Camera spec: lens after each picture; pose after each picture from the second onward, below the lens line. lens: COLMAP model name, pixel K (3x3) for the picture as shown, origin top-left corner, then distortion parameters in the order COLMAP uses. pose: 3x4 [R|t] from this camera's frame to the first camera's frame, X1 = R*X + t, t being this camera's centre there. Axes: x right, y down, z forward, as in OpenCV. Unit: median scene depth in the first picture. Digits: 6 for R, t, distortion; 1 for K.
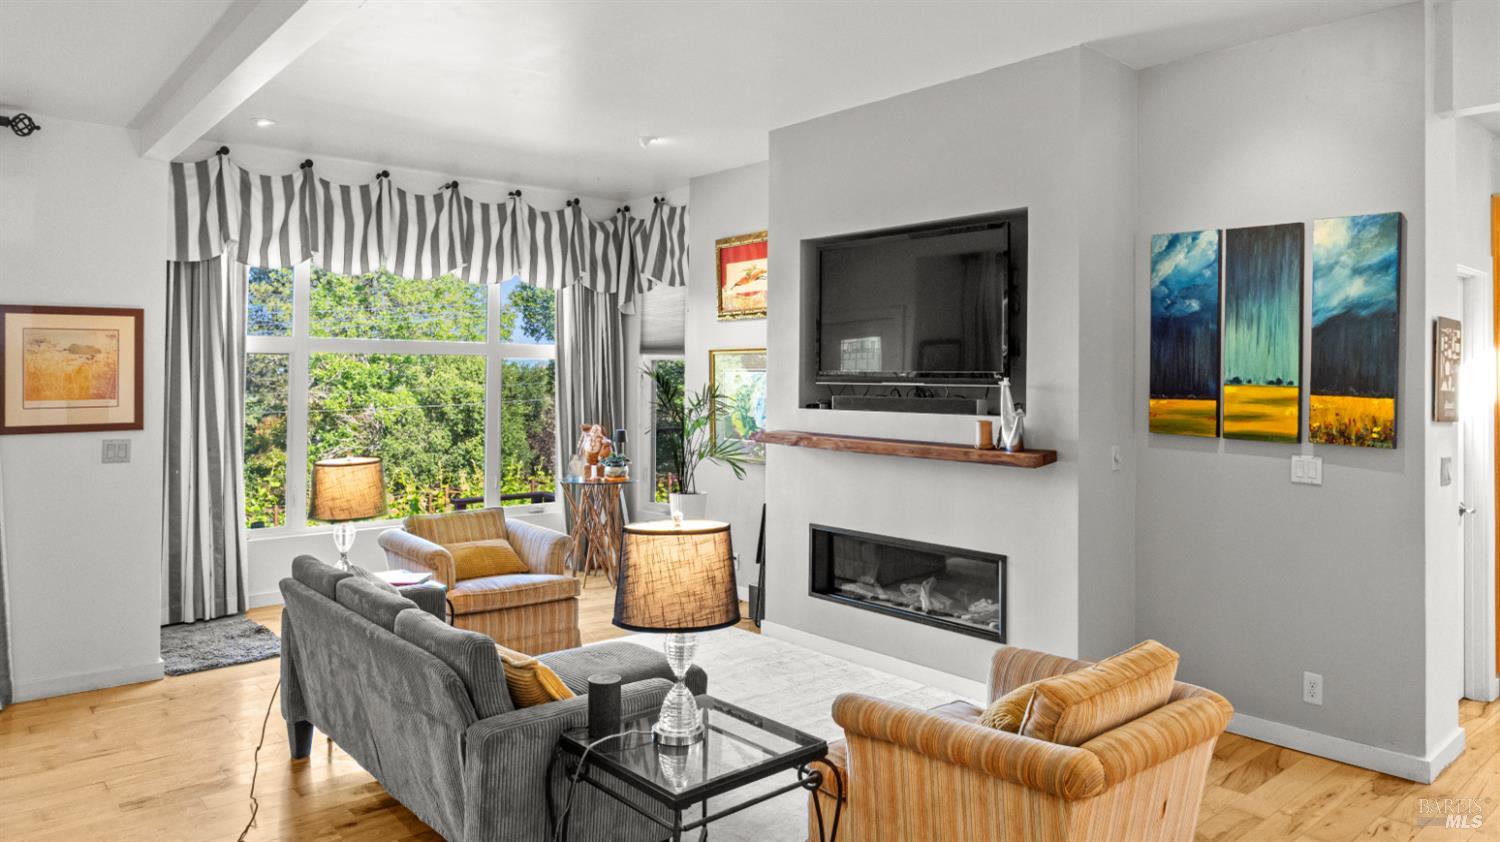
lens RADIAL K [[975.1, 0, 733.1], [0, 975.1, 363.4], [0, 0, 1]] dist [-0.008775, 0.001731]
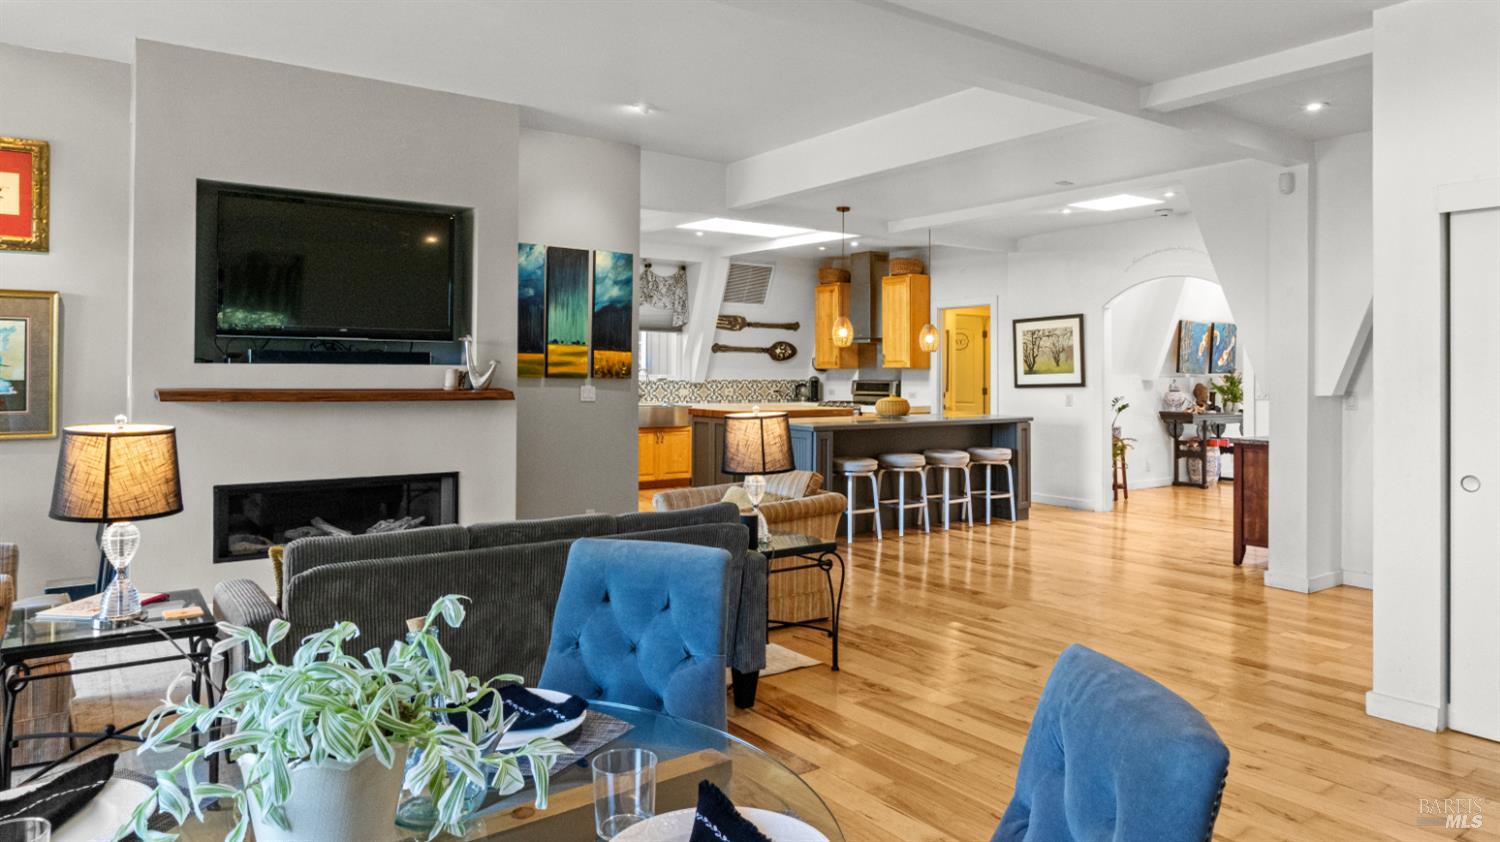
lens RADIAL K [[978.8, 0, 753.2], [0, 978.8, 364.9], [0, 0, 1]] dist [0.000661, 0.000218]
pose [[0.077214, 0.002050, 0.997012, -1.027040], [-0.019117, 0.999817, -0.000575, 0.048979], [-0.996831, -0.019015, 0.077239, 0.521952]]
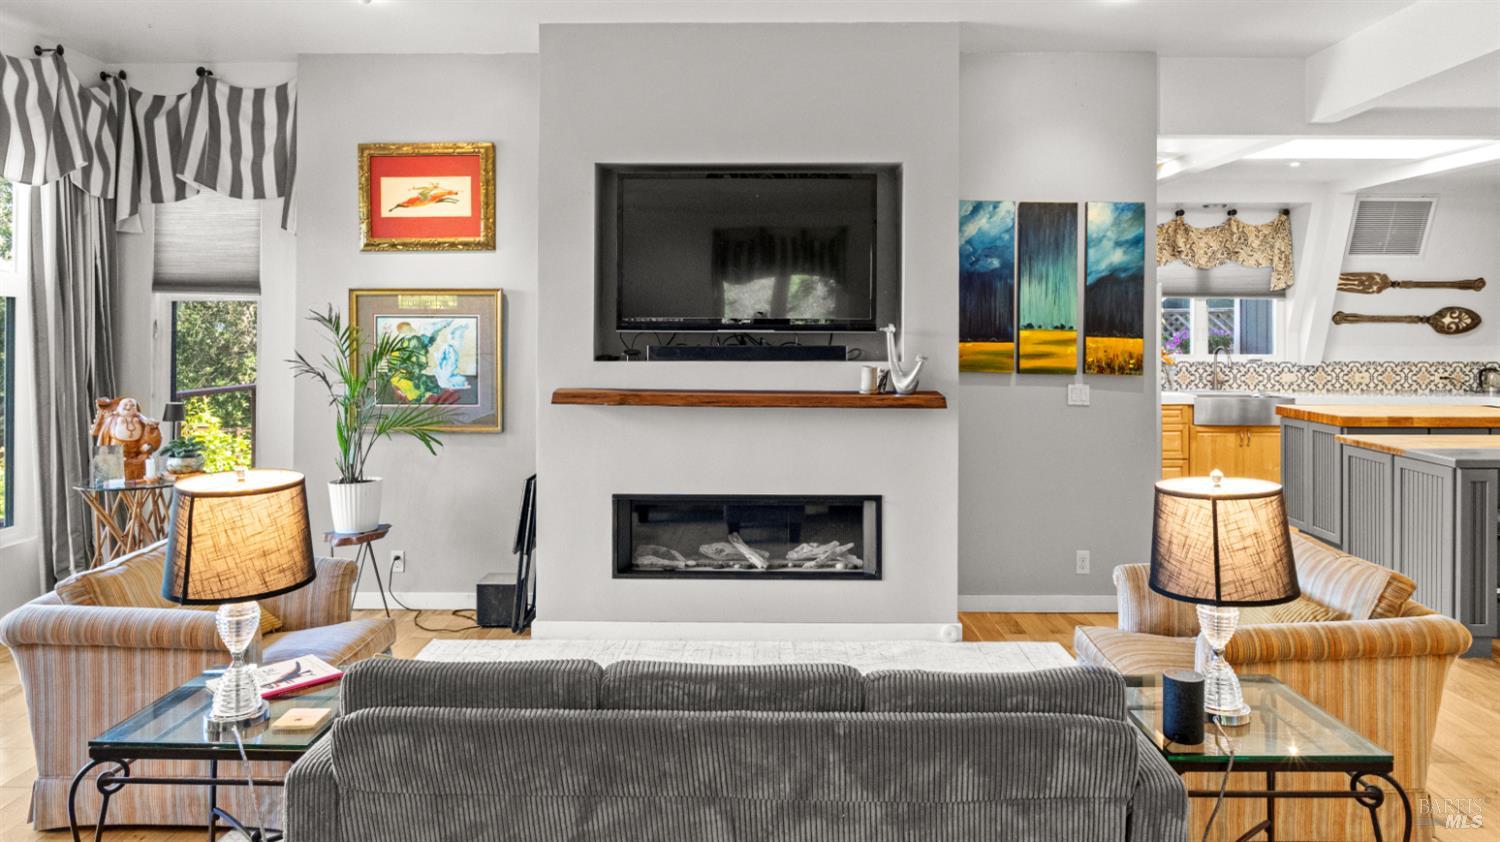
lens RADIAL K [[977.4, 0, 743.6], [0, 977.4, 322.5], [0, 0, 1]] dist [-0.005106, -0.001234]
pose [[0.661391, -0.001144, 0.750040, -0.618640], [-0.008078, 0.999930, 0.008649, 0.005205], [-0.749998, -0.011779, 0.661336, 0.434039]]
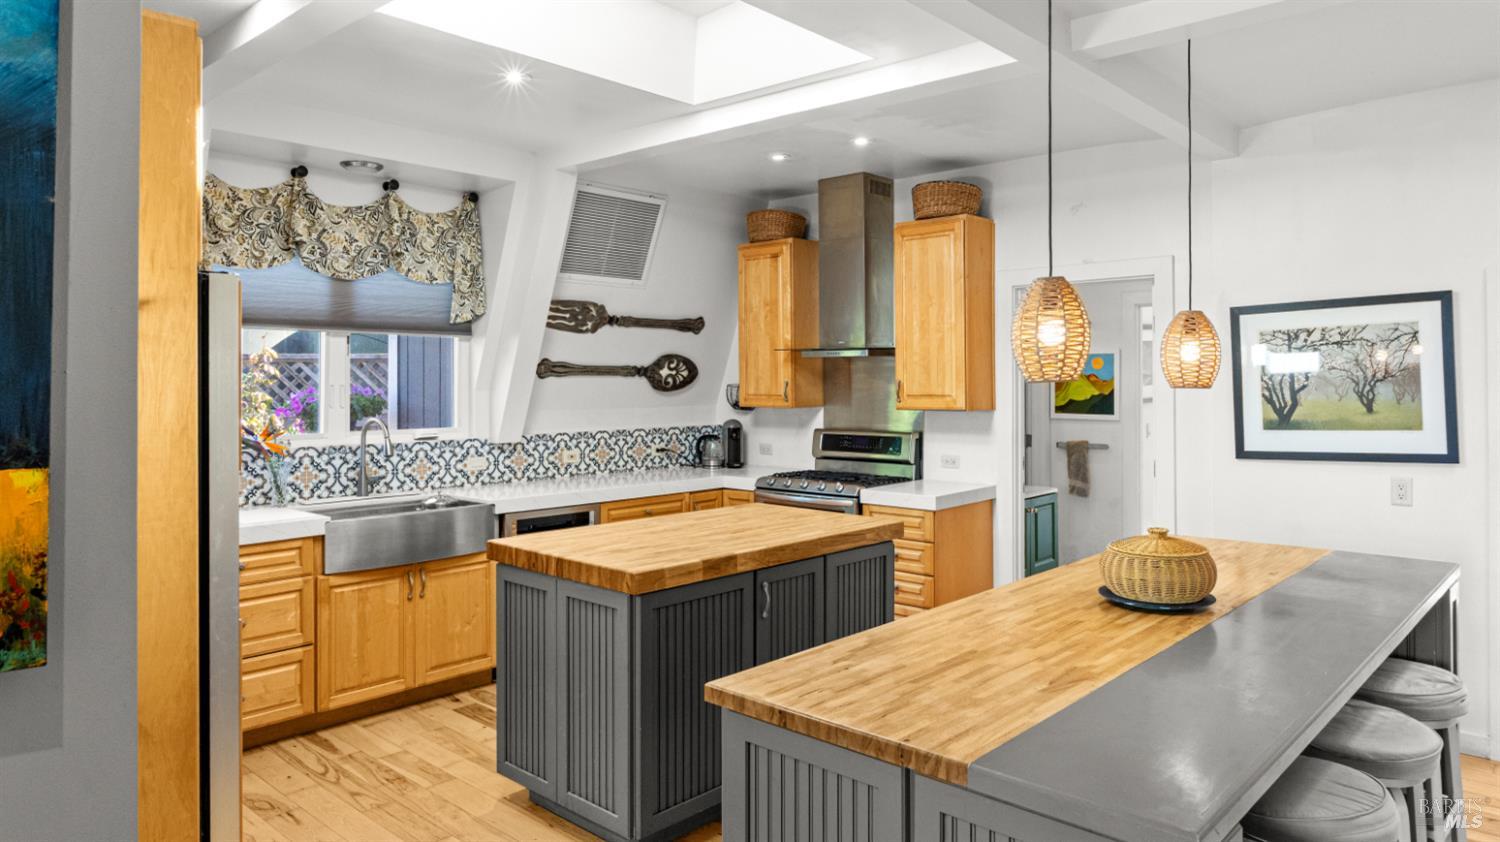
lens RADIAL K [[956.0, 0, 749.8], [0, 956.0, 374.4], [0, 0, 1]] dist [-0.000802, 0.000000]
pose [[-0.126682, -0.000666, 0.991943, 0.349190], [-0.012067, 0.999927, -0.000870, 0.008940], [-0.991870, -0.012080, -0.126681, 0.722450]]
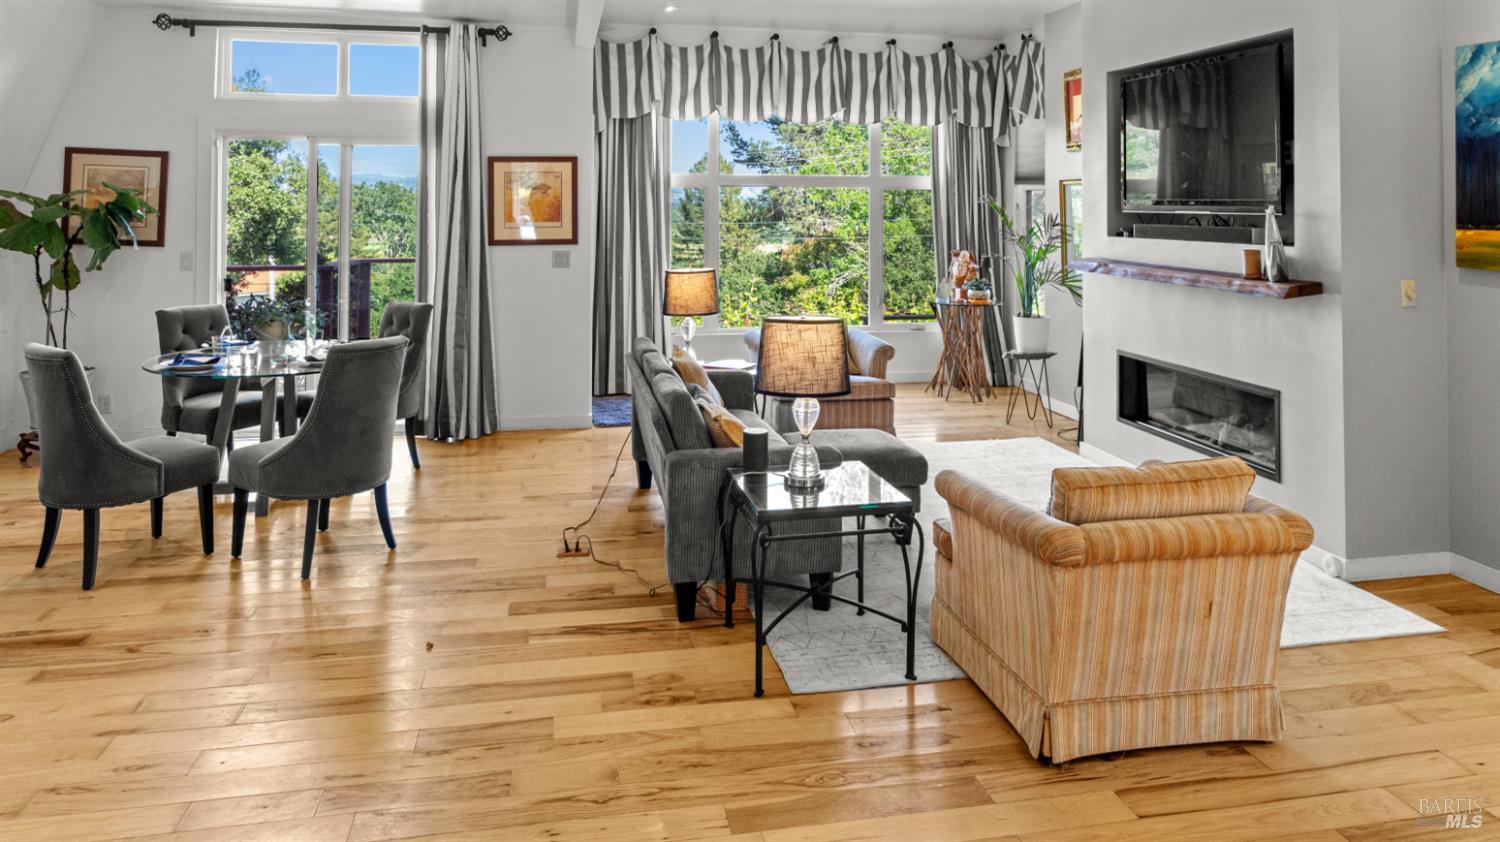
lens RADIAL K [[979.3, 0, 748.9], [0, 979.3, 175.9], [0, 0, 1]] dist [-0.002593, -0.001590]
pose [[0.875391, -0.015324, -0.483173, 0.300358], [0.006281, 0.999774, -0.020329, 0.001539], [0.483376, 0.014761, 0.875289, -0.105728]]
